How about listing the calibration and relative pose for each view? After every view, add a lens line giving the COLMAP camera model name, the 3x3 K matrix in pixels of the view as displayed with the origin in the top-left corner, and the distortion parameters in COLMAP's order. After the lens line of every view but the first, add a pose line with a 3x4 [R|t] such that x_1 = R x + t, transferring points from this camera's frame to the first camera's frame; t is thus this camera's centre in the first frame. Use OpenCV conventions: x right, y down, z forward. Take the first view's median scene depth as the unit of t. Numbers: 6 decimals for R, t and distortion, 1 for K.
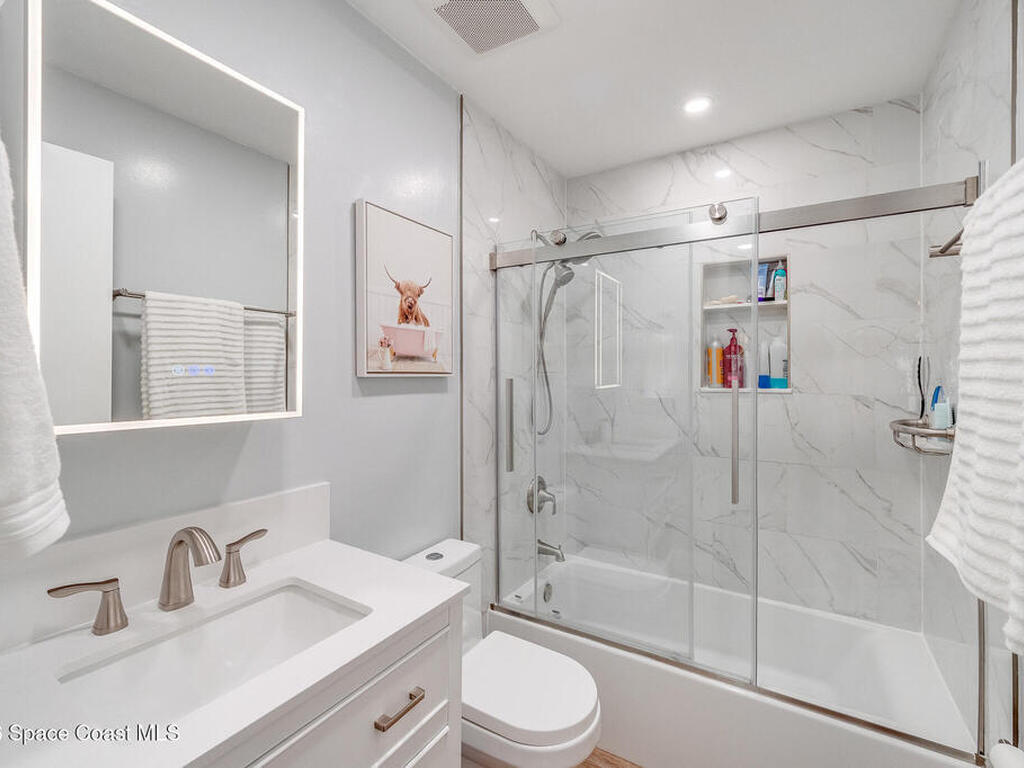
lens RADIAL K [[467.5, 0, 511.2], [0, 467.5, 380.6], [0, 0, 1]] dist [0.000689, 0.000091]
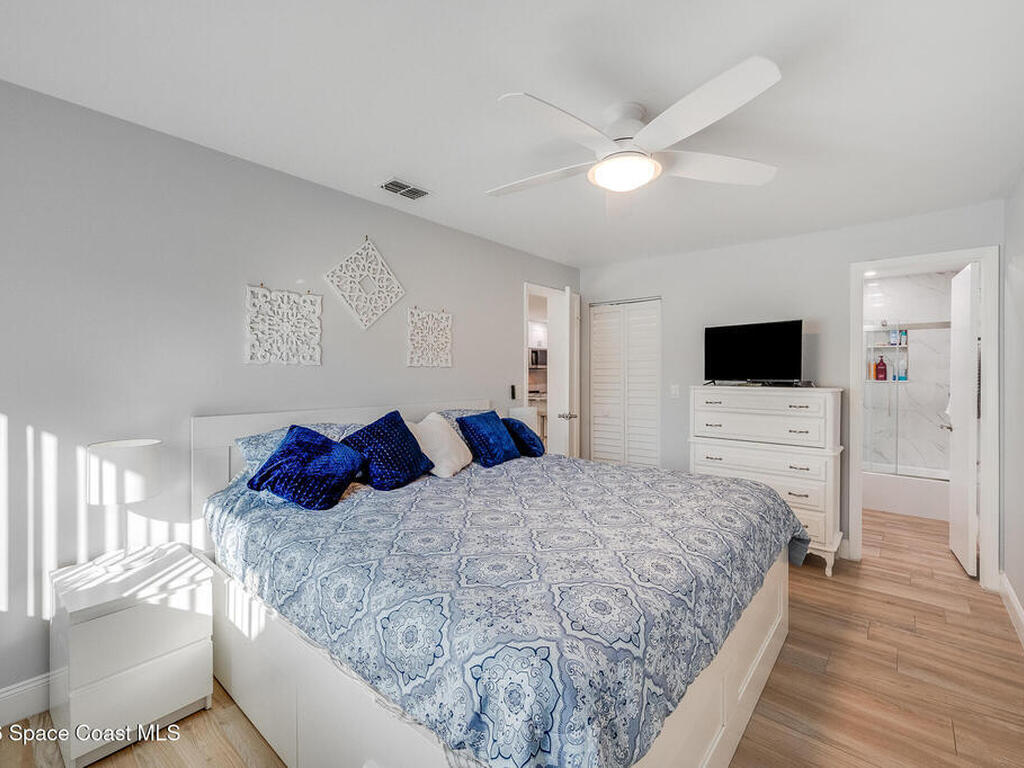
lens RADIAL K [[461.4, 0, 512.8], [0, 461.4, 377.1], [0, 0, 1]] dist [-0.000933, -0.000122]
pose [[0.988359, 0.006641, -0.151995, -1.079393], [-0.005292, 0.999943, 0.009276, -0.014041], [0.152048, -0.008364, 0.988338, -1.697246]]
